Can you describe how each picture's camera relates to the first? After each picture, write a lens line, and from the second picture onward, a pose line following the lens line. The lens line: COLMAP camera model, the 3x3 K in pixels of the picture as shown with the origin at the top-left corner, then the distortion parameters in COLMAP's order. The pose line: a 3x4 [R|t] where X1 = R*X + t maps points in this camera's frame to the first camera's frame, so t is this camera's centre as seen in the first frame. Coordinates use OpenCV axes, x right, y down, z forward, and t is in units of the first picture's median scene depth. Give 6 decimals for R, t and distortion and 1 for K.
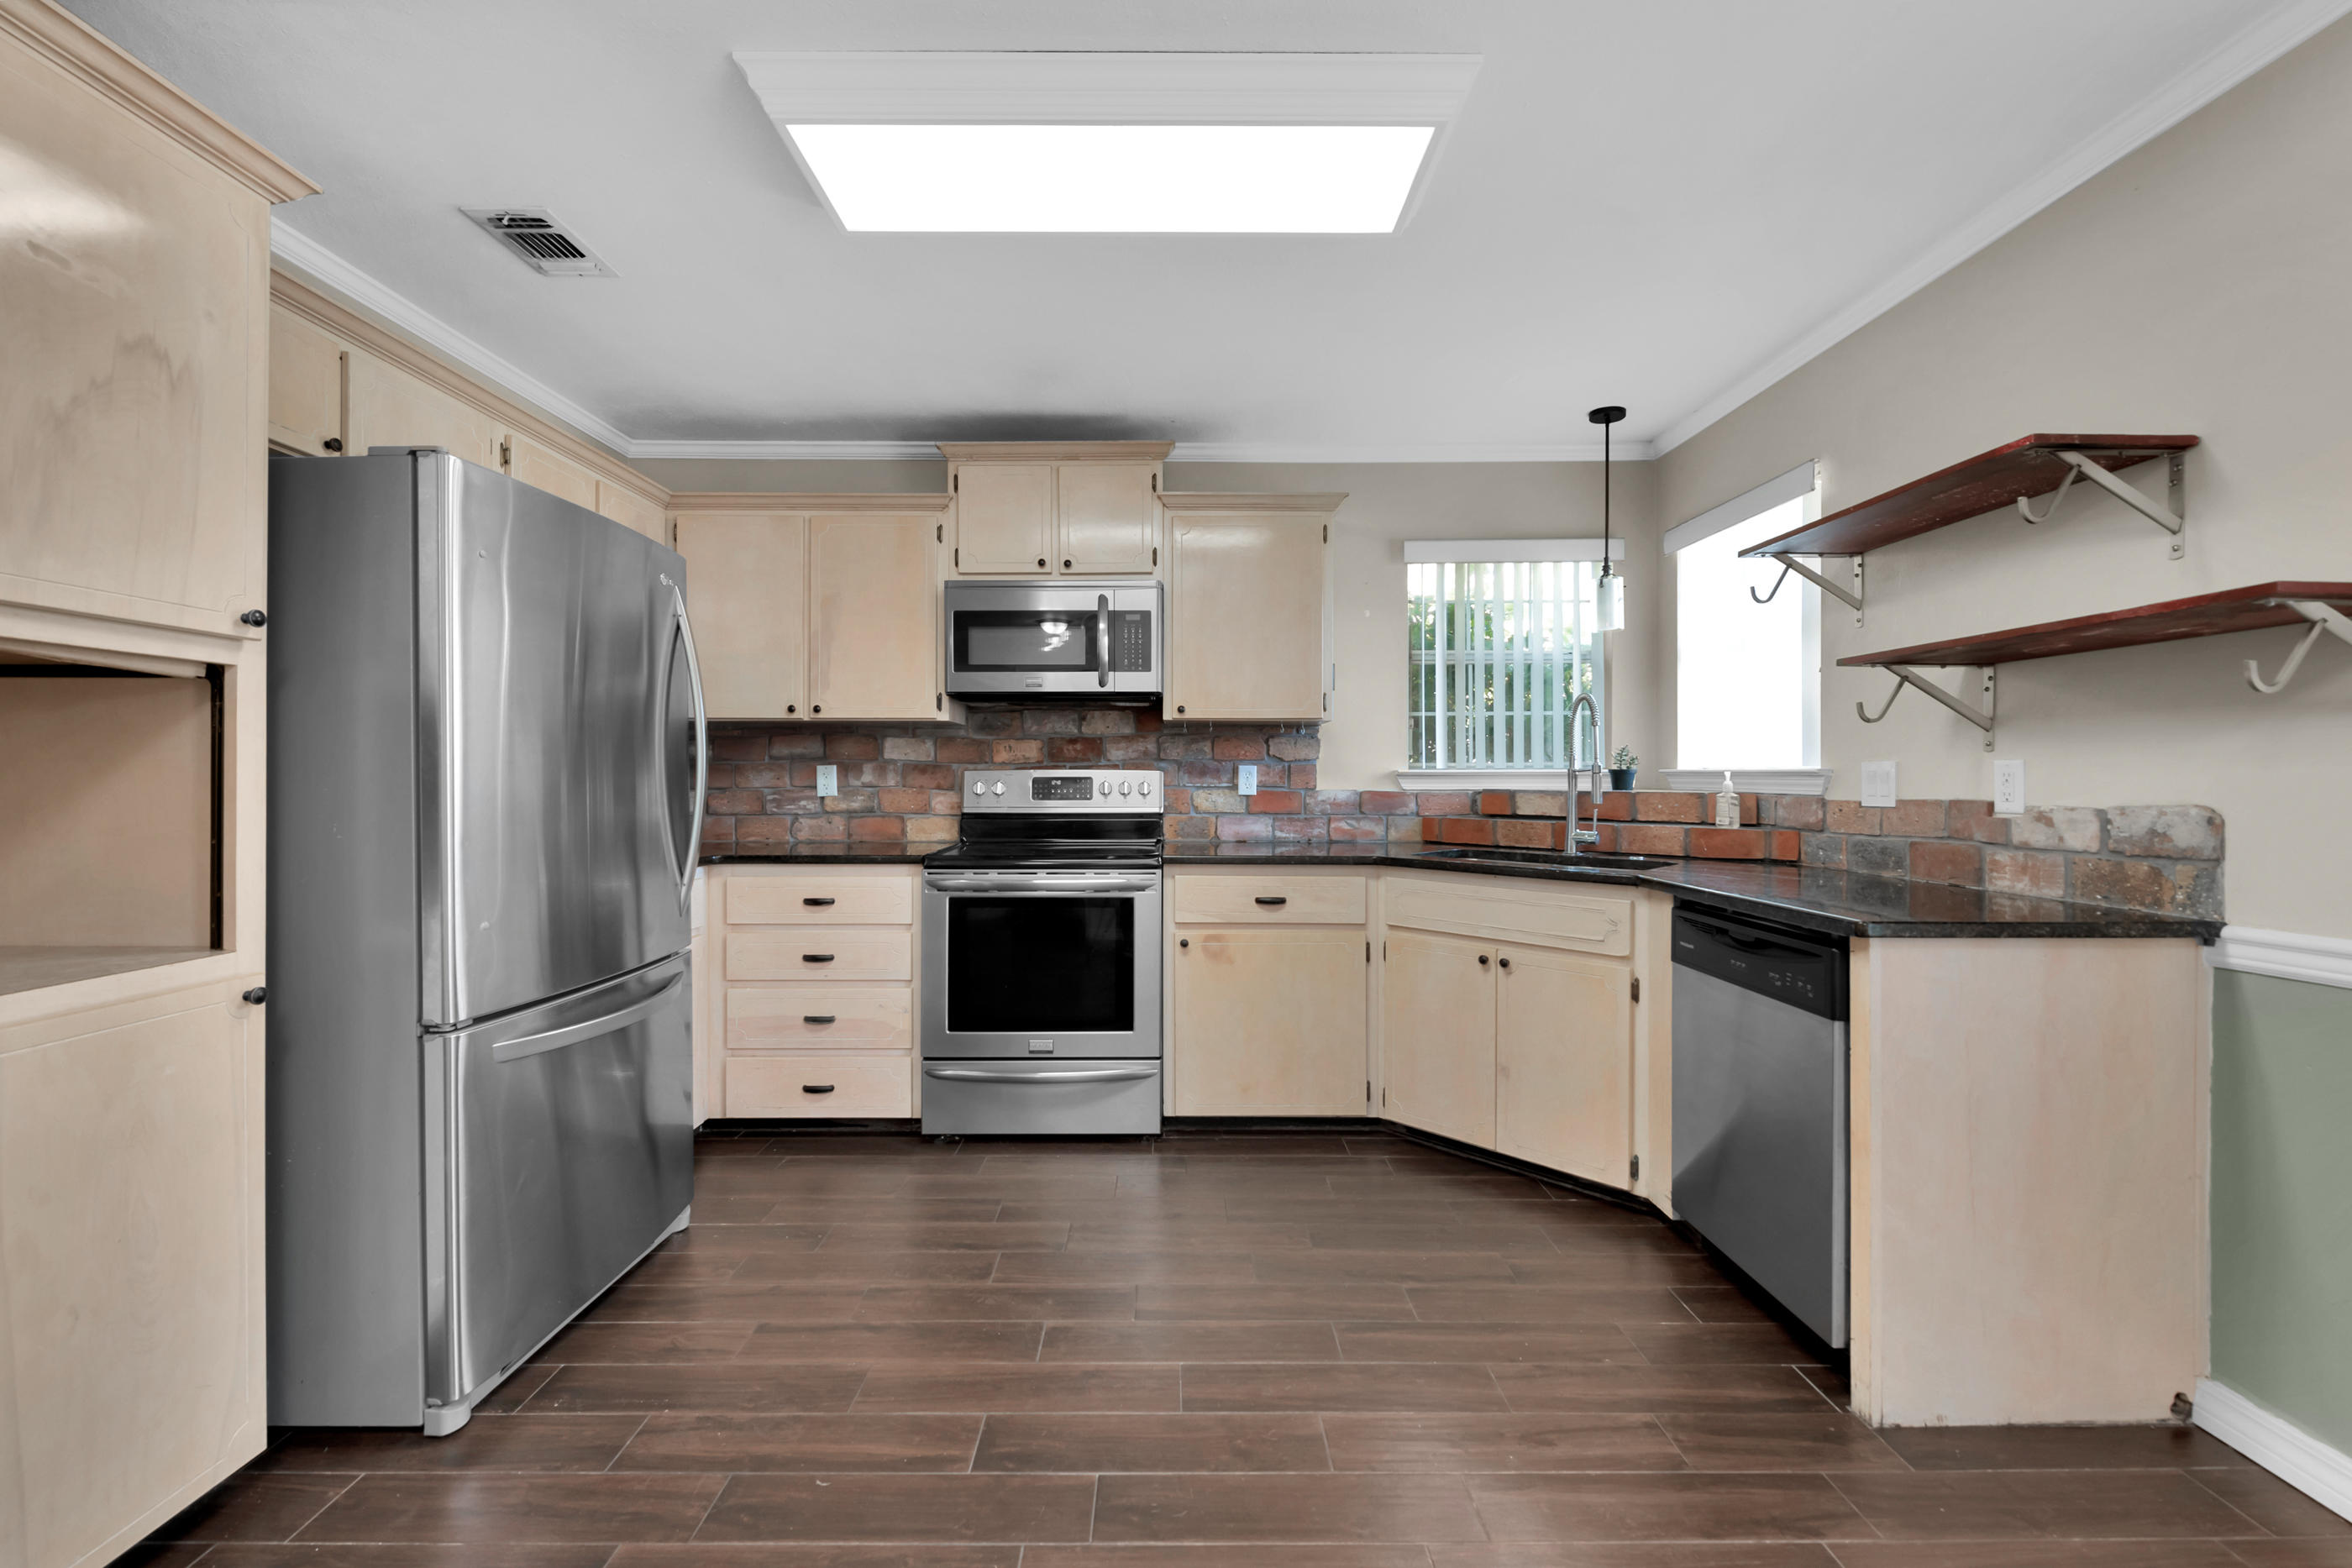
lens RADIAL K [[961.5, 0, 1181.4], [0, 961.5, 774.5], [0, 0, 1]] dist [0.000533, 0.002833]
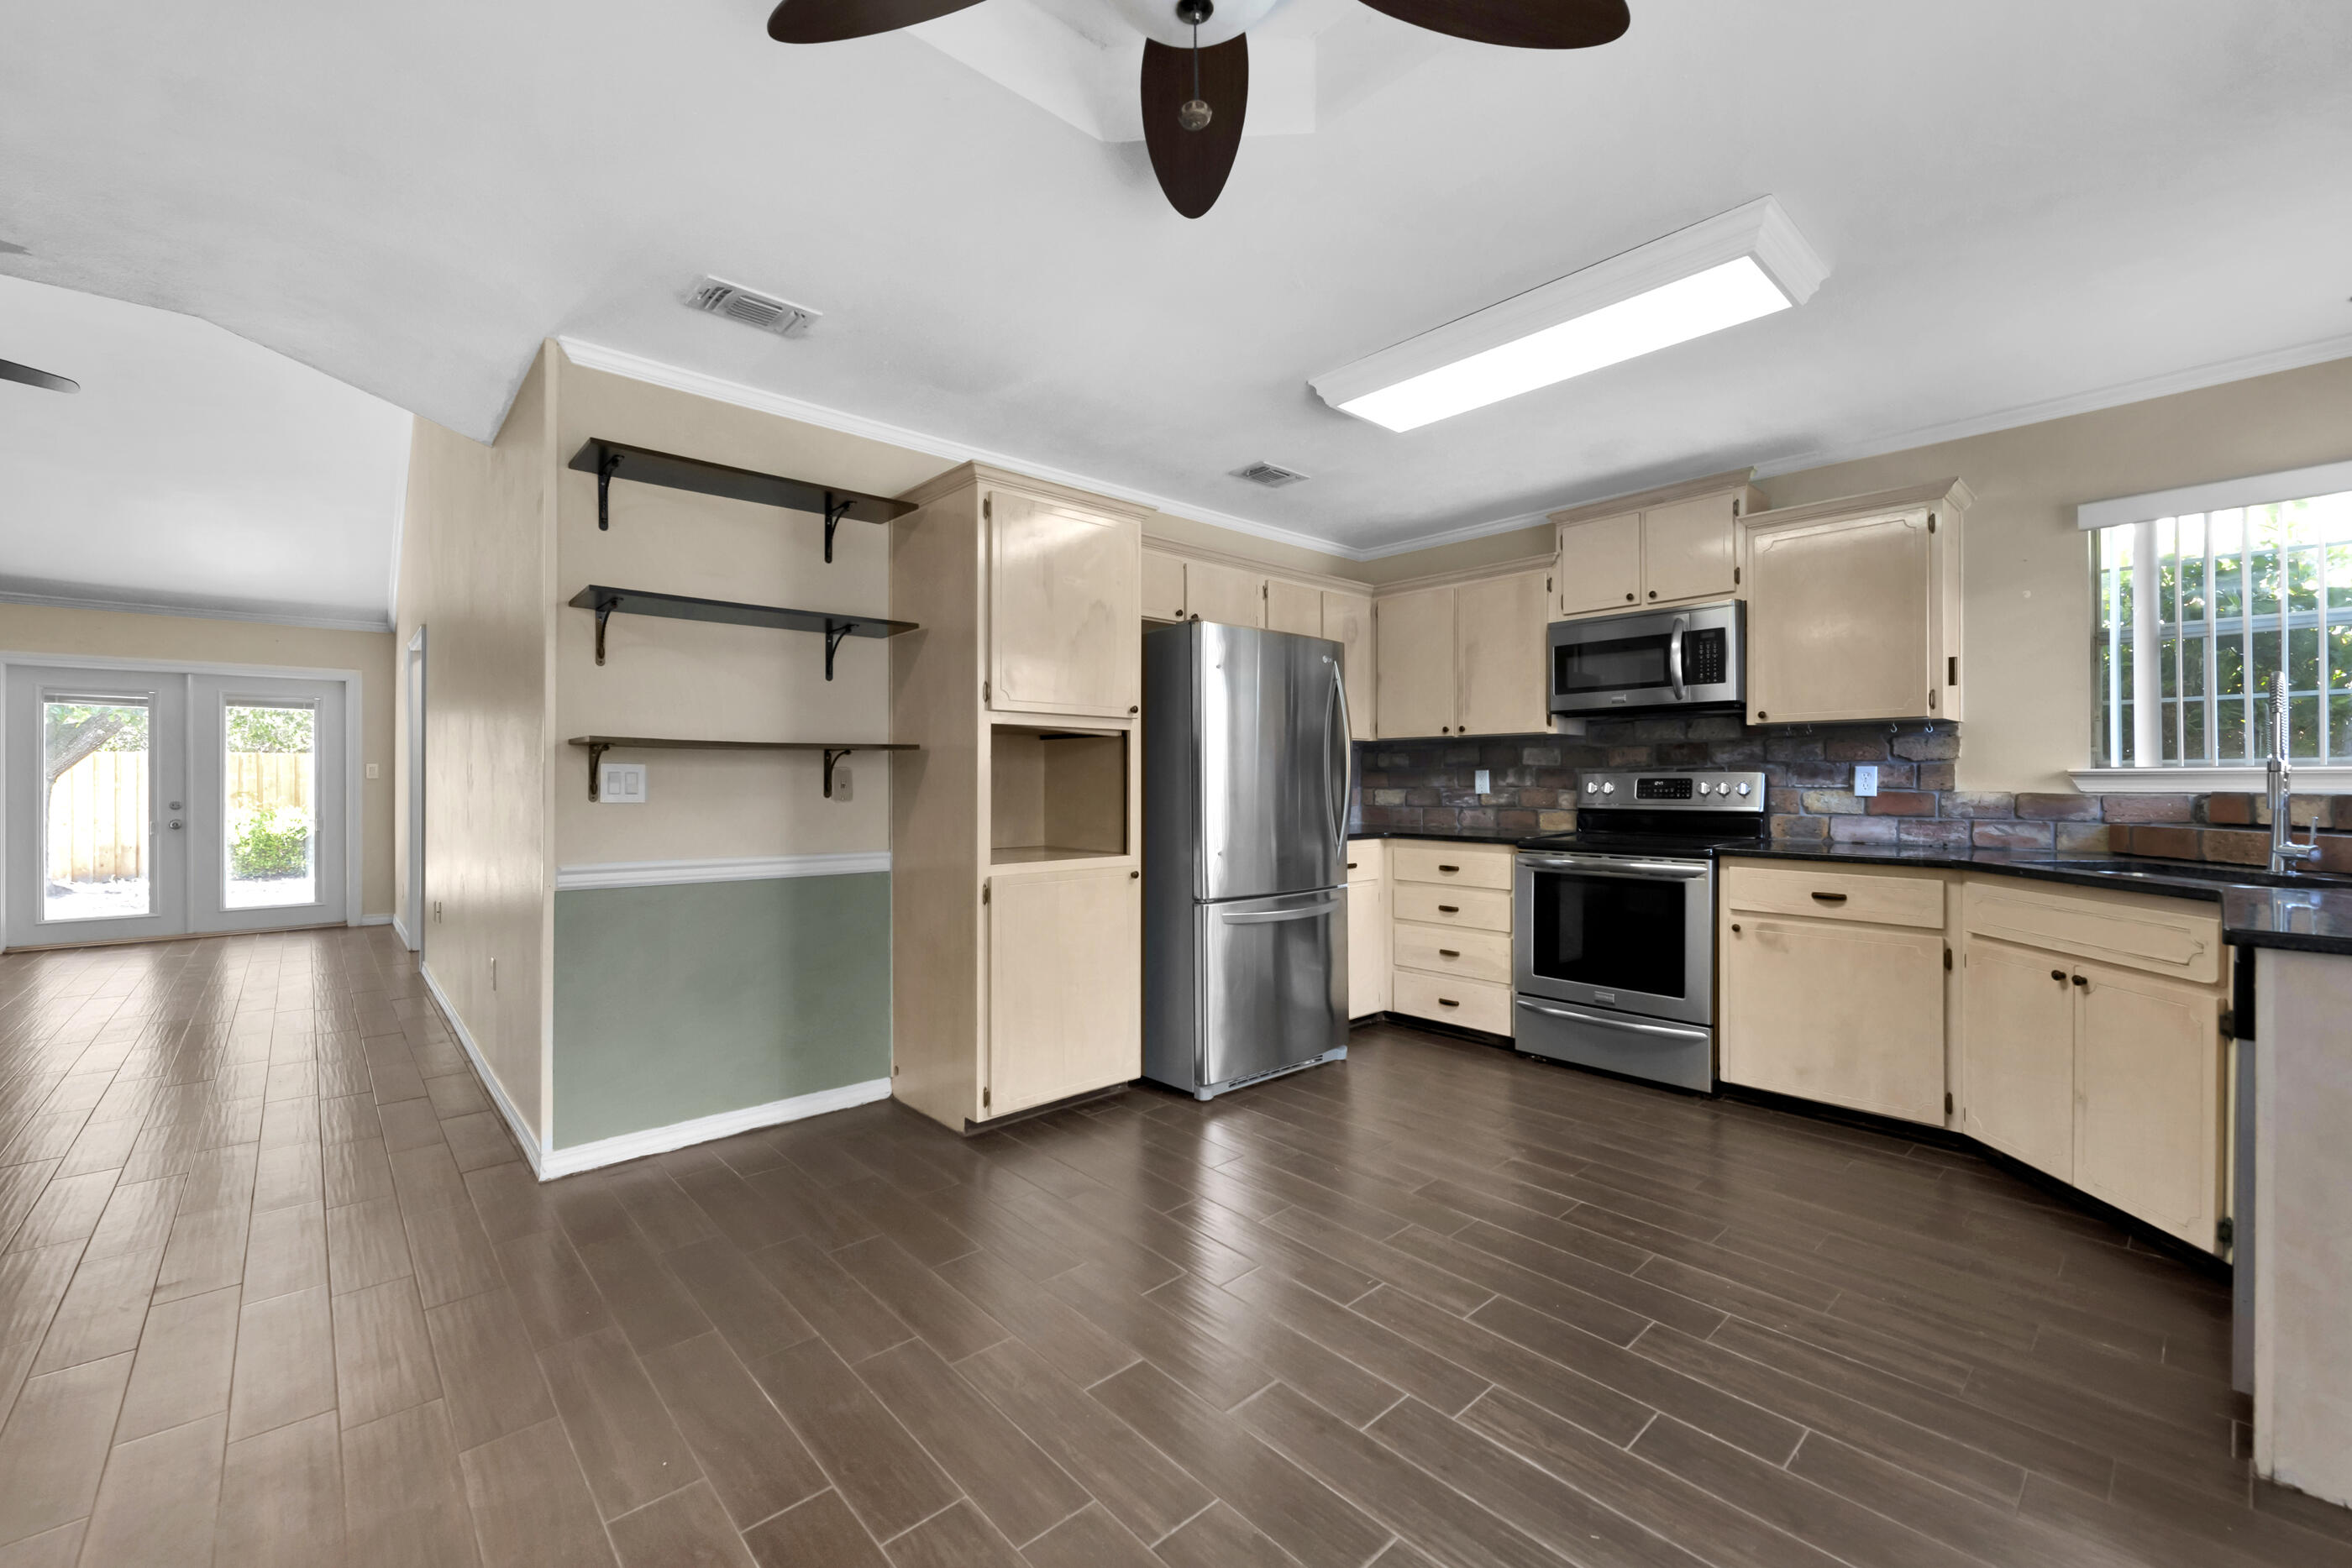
lens RADIAL K [[961.5, 0, 1189.3], [0, 961.5, 771.7], [0, 0, 1]] dist [0.000533, 0.002833]
pose [[0.672445, -0.008581, -0.740097, 0.390585], [0.003669, 0.999959, -0.008259, 0.002291], [0.740138, 0.002838, 0.672449, -0.209494]]
